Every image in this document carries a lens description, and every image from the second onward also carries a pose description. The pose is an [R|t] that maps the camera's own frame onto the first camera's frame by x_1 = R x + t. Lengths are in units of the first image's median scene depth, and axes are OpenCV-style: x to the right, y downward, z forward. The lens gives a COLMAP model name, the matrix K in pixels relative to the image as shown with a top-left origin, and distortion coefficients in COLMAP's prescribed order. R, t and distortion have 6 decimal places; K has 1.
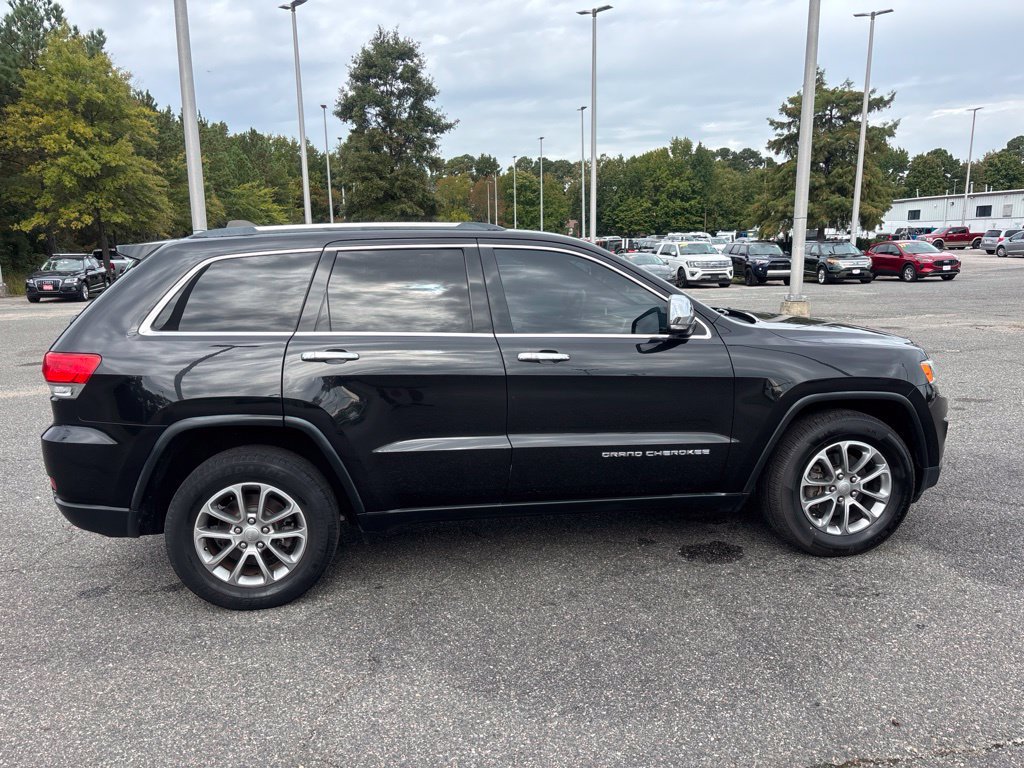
lens RADIAL K [[771.8, 0, 507.9], [0, 771.8, 383.2], [0, 0, 1]] dist [0.047832, -0.043484]
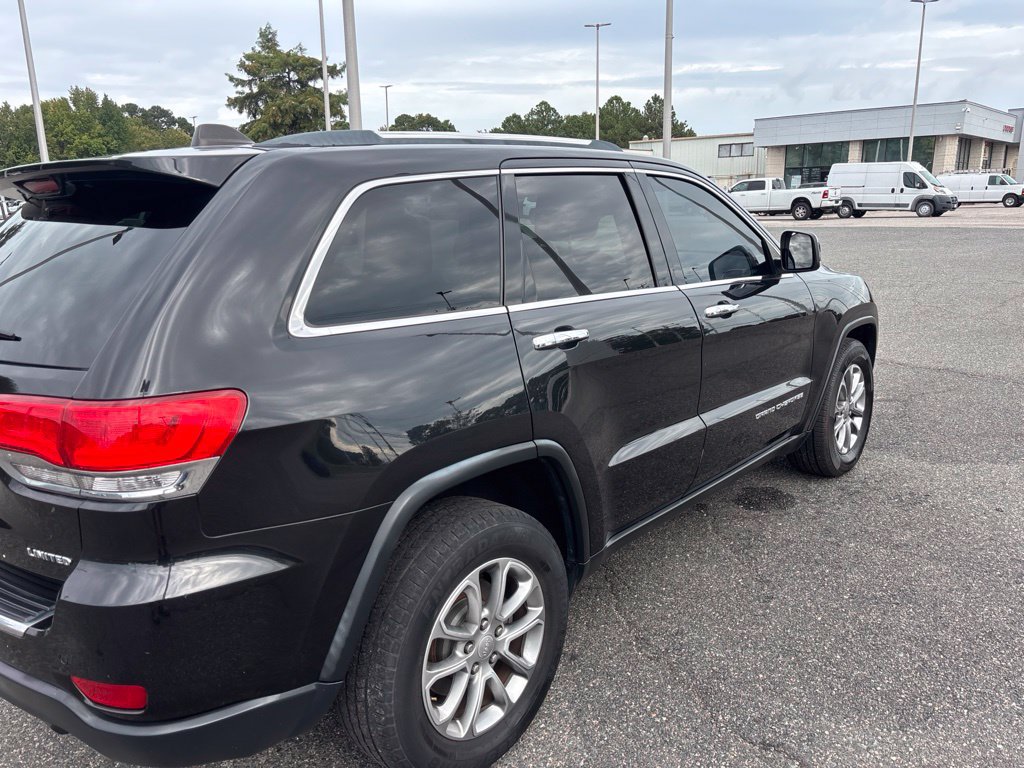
lens RADIAL K [[771.8, 0, 520.9], [0, 771.8, 380.3], [0, 0, 1]] dist [0.047832, -0.043484]
pose [[0.762802, -0.148747, 0.629291, -0.585642], [0.123709, 0.988777, 0.083764, -0.051131], [-0.634688, 0.013954, 0.772642, 0.456550]]
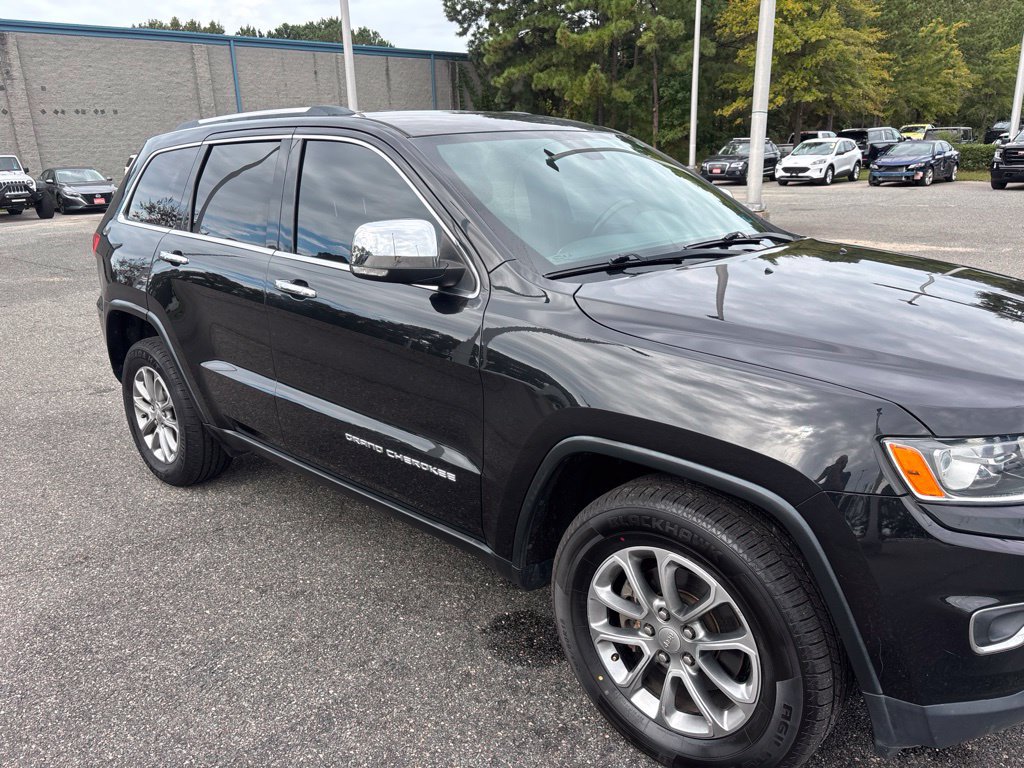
lens RADIAL K [[781.3, 0, 515.2], [0, 781.3, 387.0], [0, 0, 1]] dist [0.041510, -0.044178]
pose [[0.614432, 0.226464, -0.755770, 0.711812], [-0.113475, 0.973326, 0.199400, -0.107597], [0.780767, -0.036757, 0.623740, 0.623423]]
